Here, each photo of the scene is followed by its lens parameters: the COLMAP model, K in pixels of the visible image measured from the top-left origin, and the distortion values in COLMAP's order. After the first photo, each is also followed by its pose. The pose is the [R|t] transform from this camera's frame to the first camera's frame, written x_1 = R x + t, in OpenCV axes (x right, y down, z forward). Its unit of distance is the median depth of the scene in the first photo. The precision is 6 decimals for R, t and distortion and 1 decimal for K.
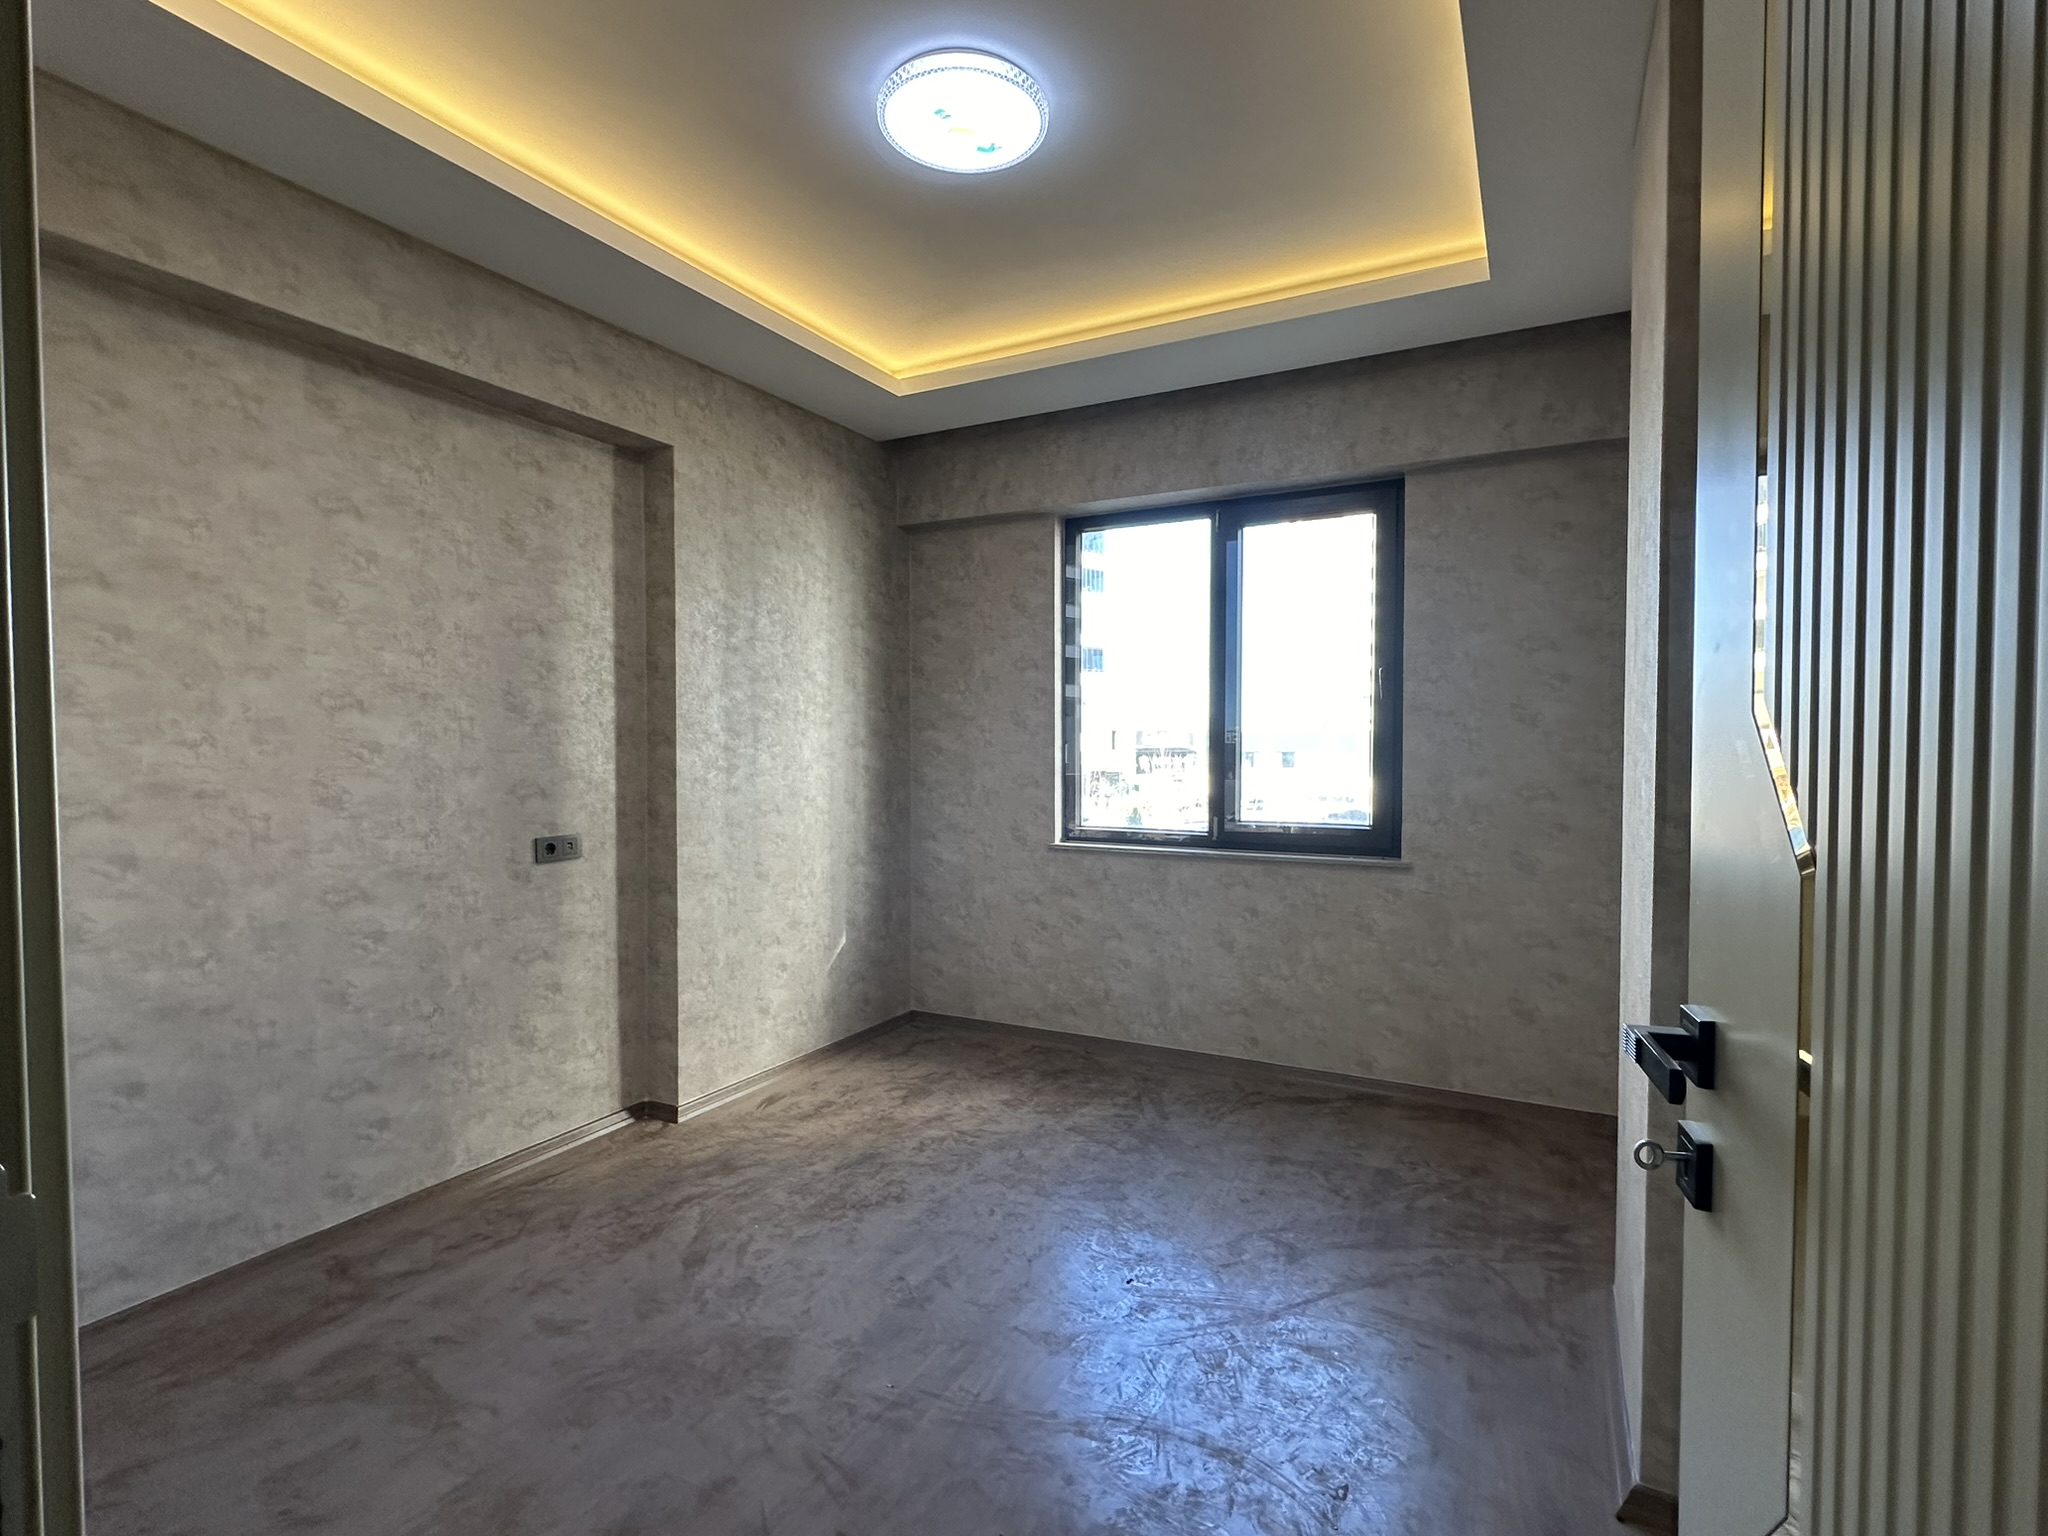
lens RADIAL K [[989.1, 0, 1036.6], [0, 989.1, 764.9], [0, 0, 1]] dist [-0.001970, -0.000317]
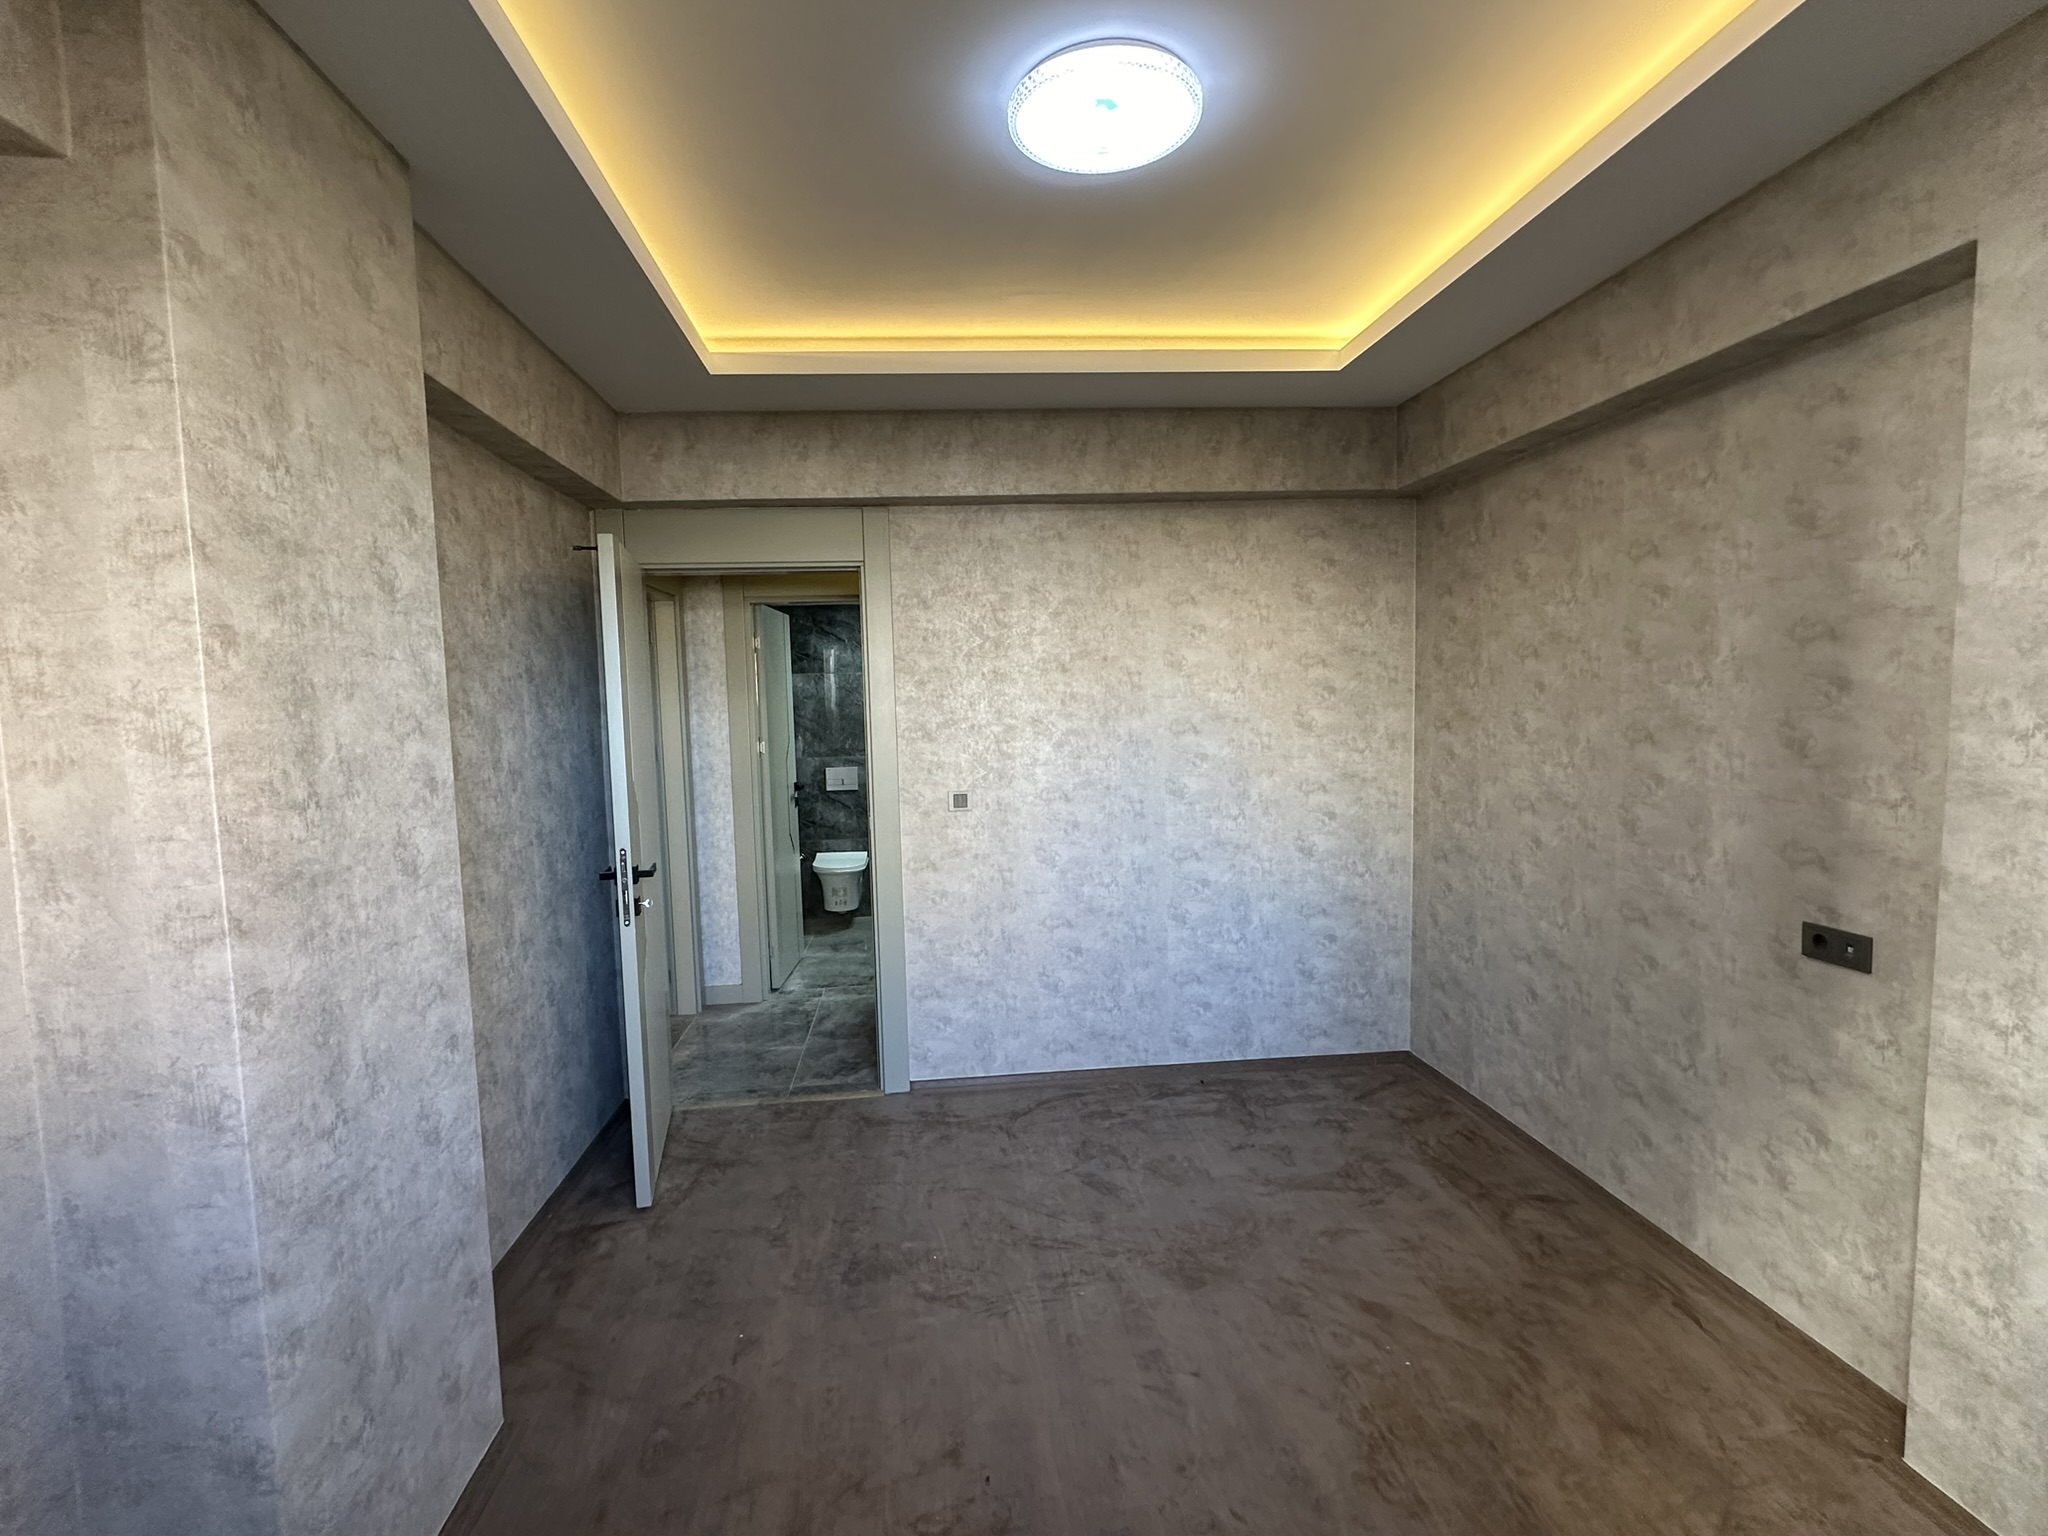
lens RADIAL K [[980.1, 0, 1026.0], [0, 980.1, 772.9], [0, 0, 1]] dist [-0.003386, -0.000368]
pose [[-0.835122, 0.067427, -0.545917, 0.401972], [0.016563, 0.995091, 0.097569, -0.127484], [0.549816, 0.072440, -0.832139, 1.404850]]
